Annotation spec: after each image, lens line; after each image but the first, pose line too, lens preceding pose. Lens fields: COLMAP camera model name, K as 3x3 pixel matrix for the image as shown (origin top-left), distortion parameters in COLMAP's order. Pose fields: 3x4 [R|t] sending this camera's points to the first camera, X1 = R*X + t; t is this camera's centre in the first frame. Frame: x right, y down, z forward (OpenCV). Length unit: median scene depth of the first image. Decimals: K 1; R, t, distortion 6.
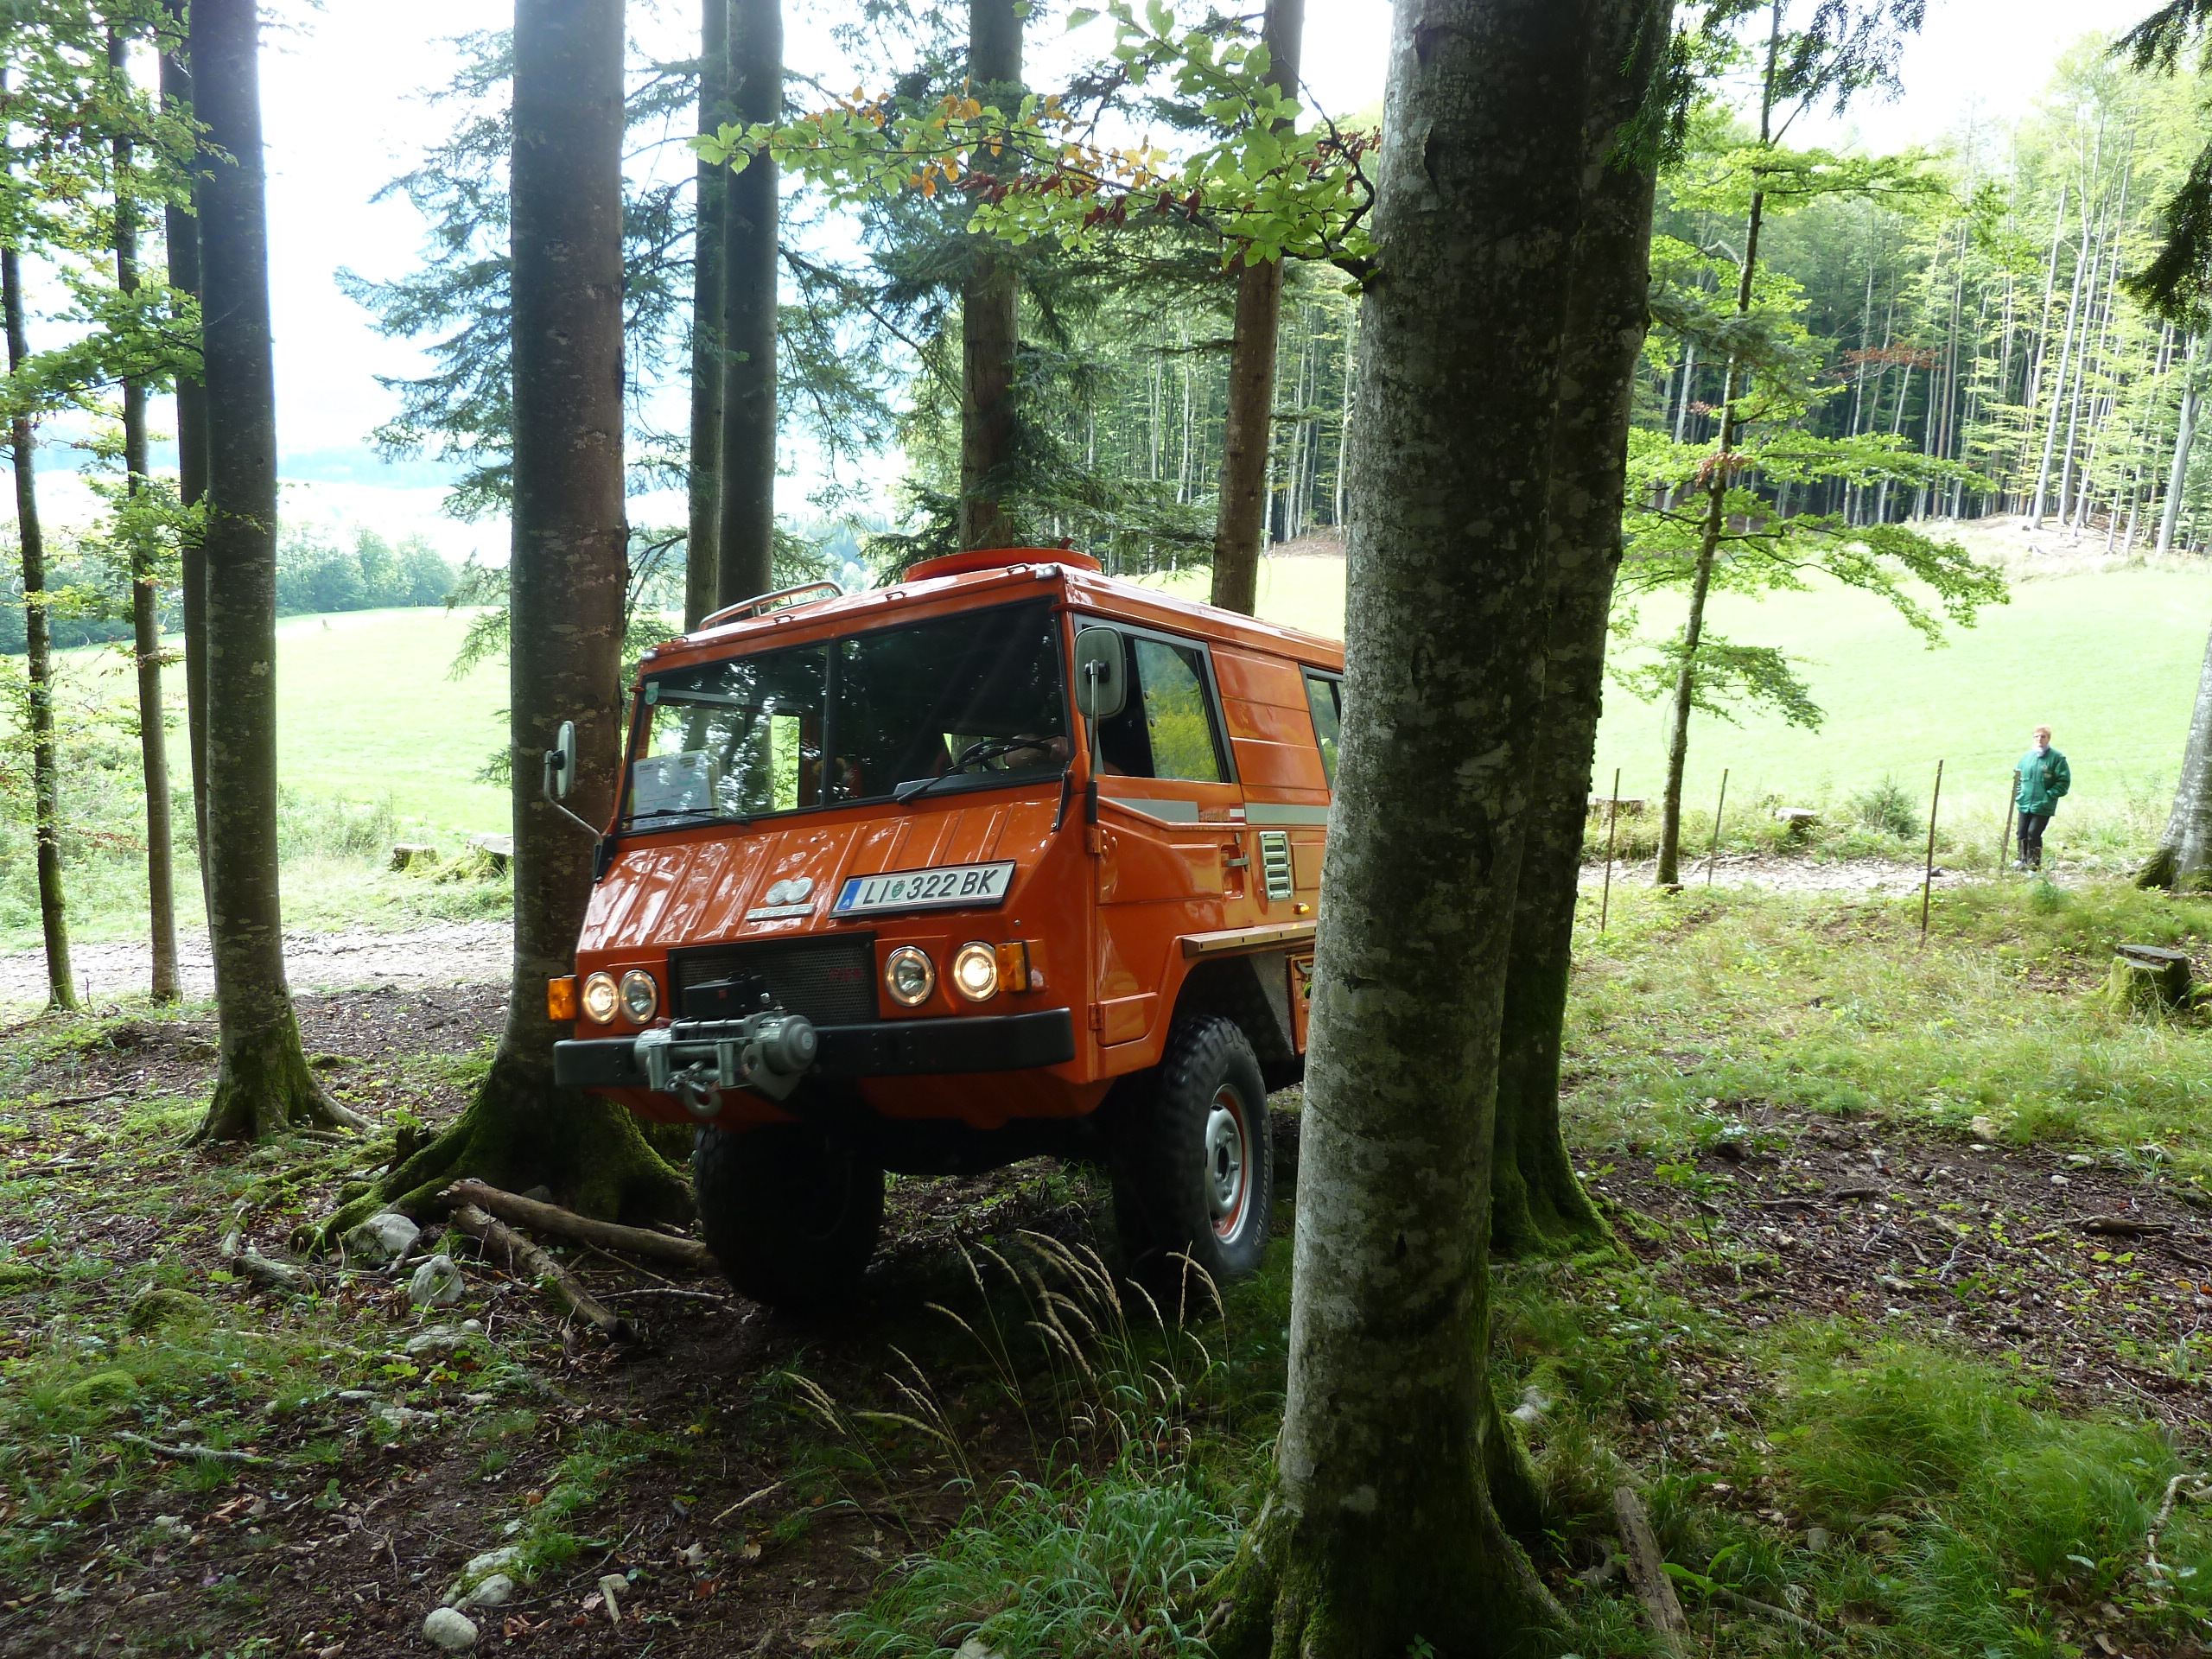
lens RADIAL K [[1677.1, 0, 1106.0], [0, 1677.1, 829.5], [0, 0, 1]] dist [-0.012943, 0.010299]
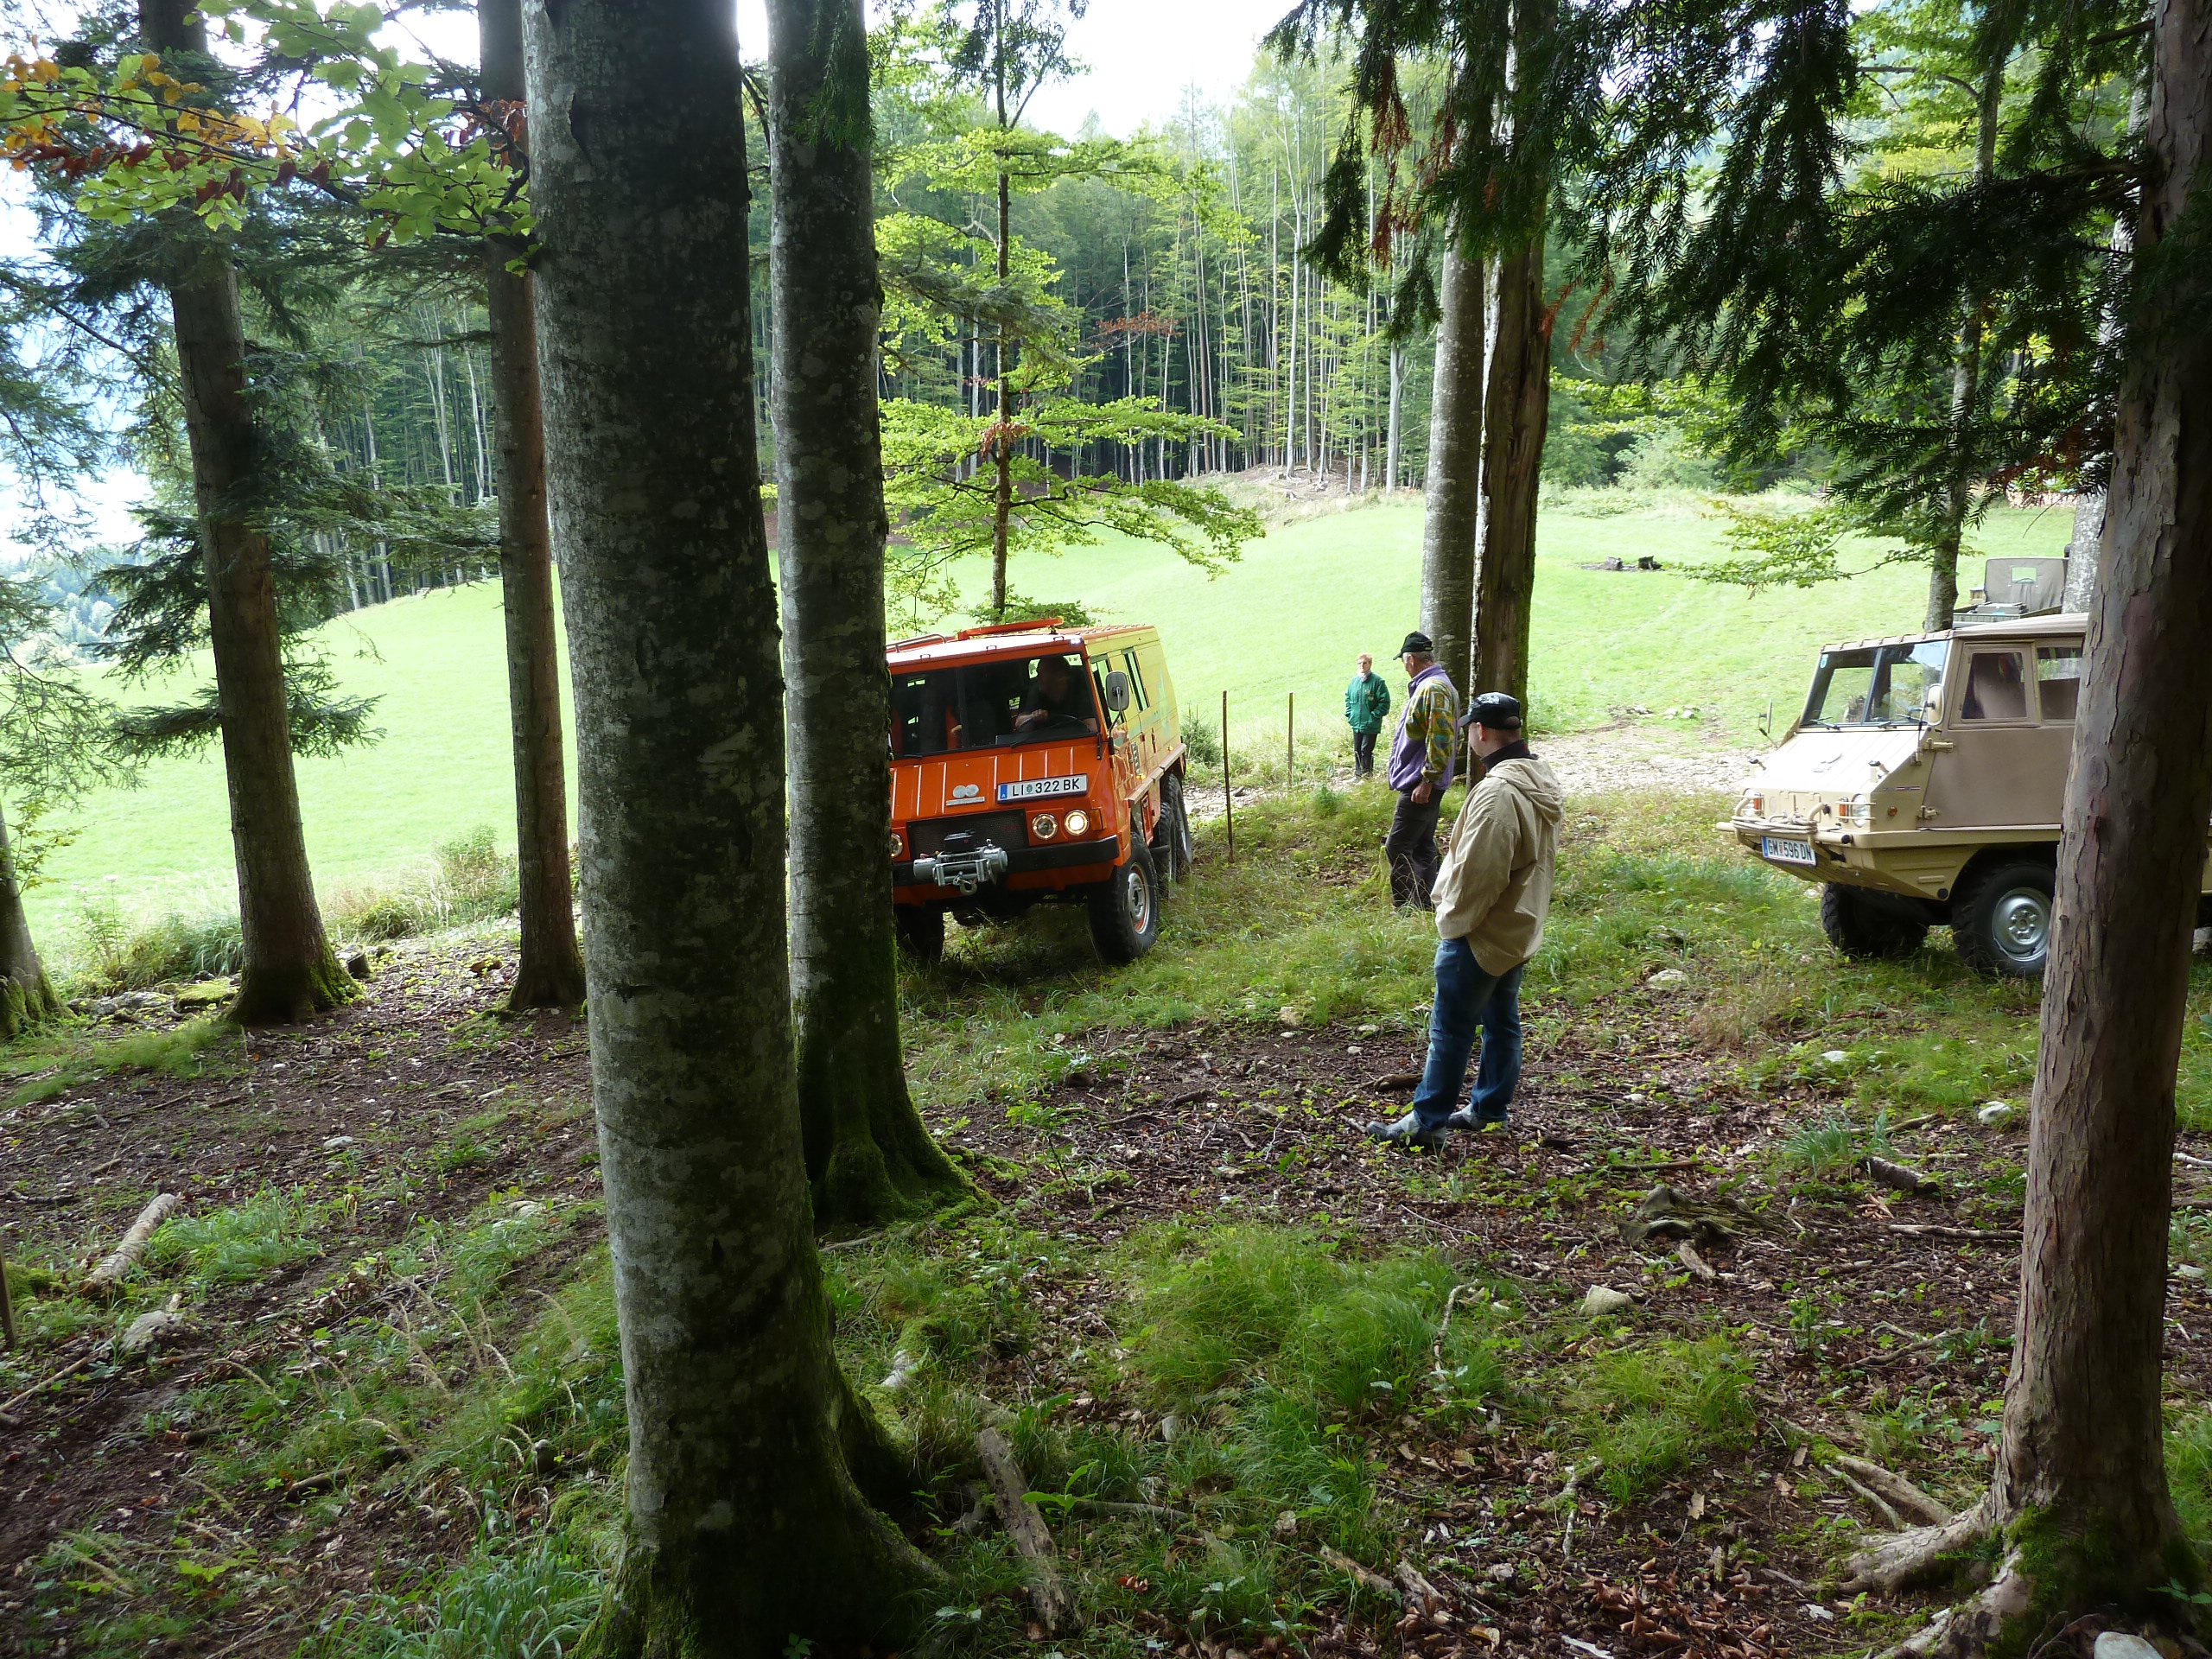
lens RADIAL K [[1673.5, 0, 1106.0], [0, 1673.5, 829.5], [0, 0, 1]] dist [0.000190, -0.023536]
pose [[0.923368, -0.138327, 0.358131, 0.018707], [0.135414, 0.990228, 0.033335, 0.001252], [-0.359242, 0.017716, 0.933076, 0.002372]]
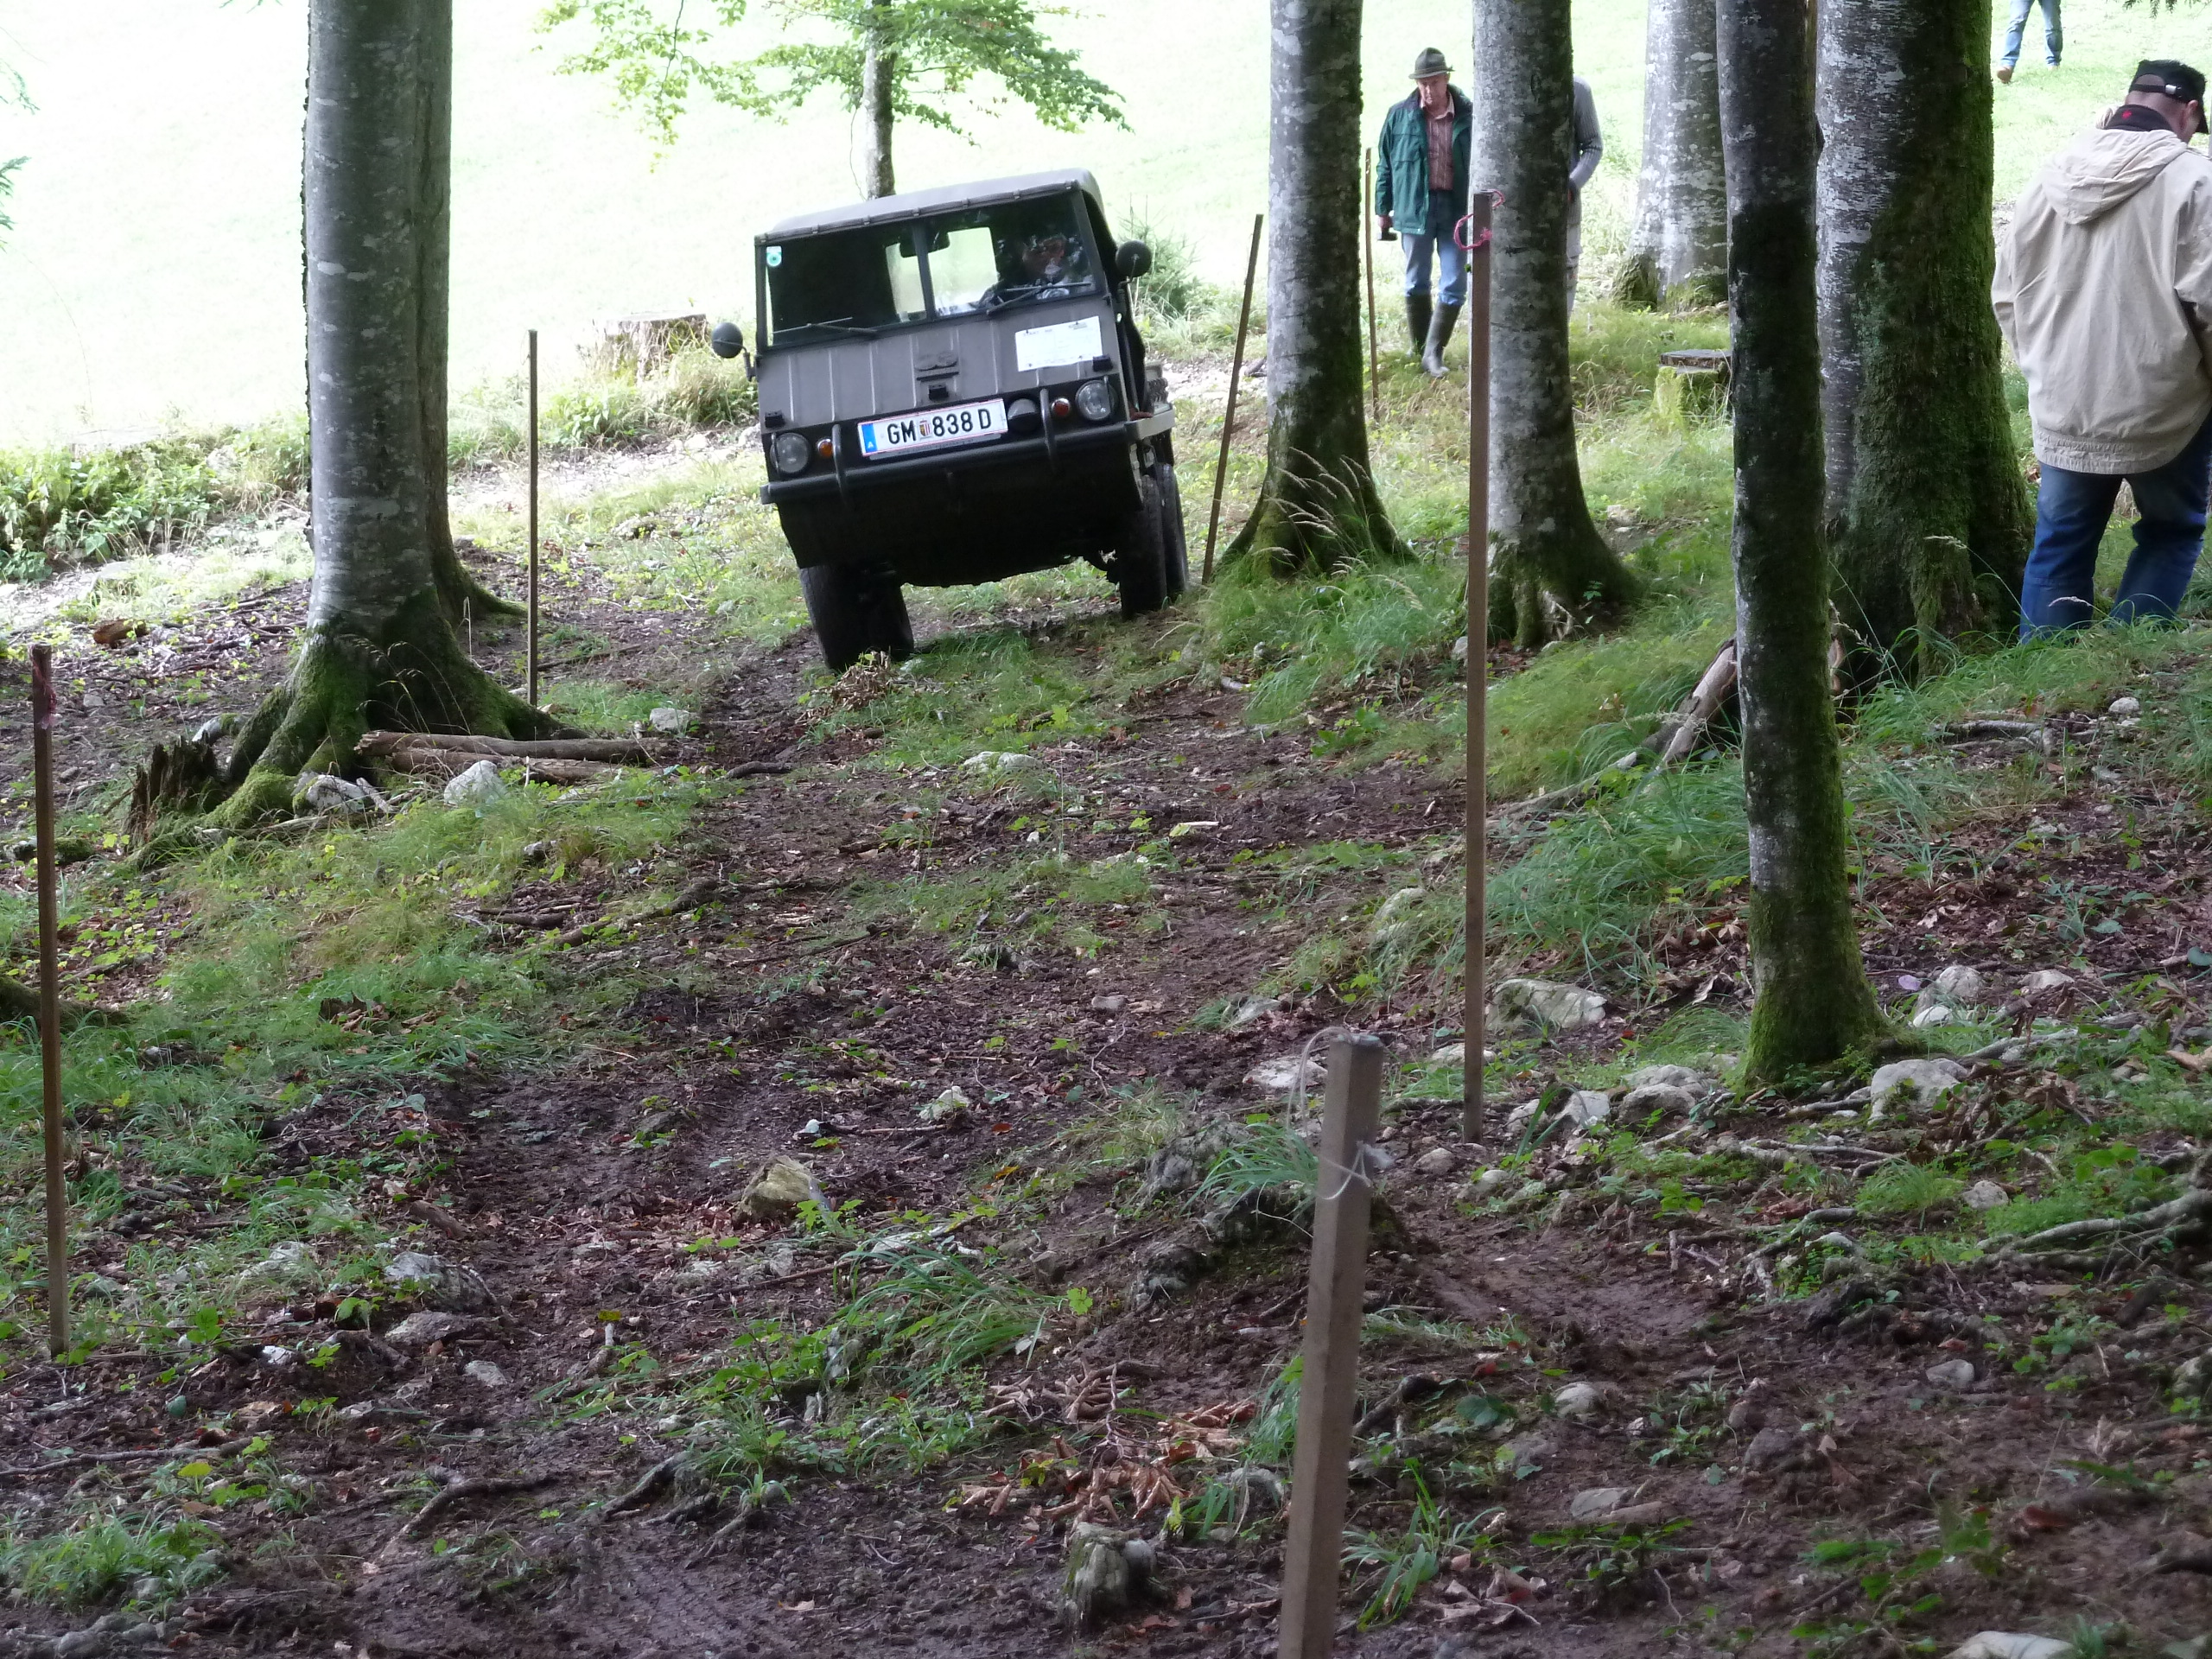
lens RADIAL K [[6218.3, 0, 1106.0], [0, 6218.3, 829.5], [0, 0, 1]] dist [-0.007759, -0.142794]
pose [[0.853954, -0.162776, 0.494233, -1.029114], [0.148938, 0.986535, 0.067575, 0.051419], [-0.498578, 0.015904, 0.866699, -1.309057]]
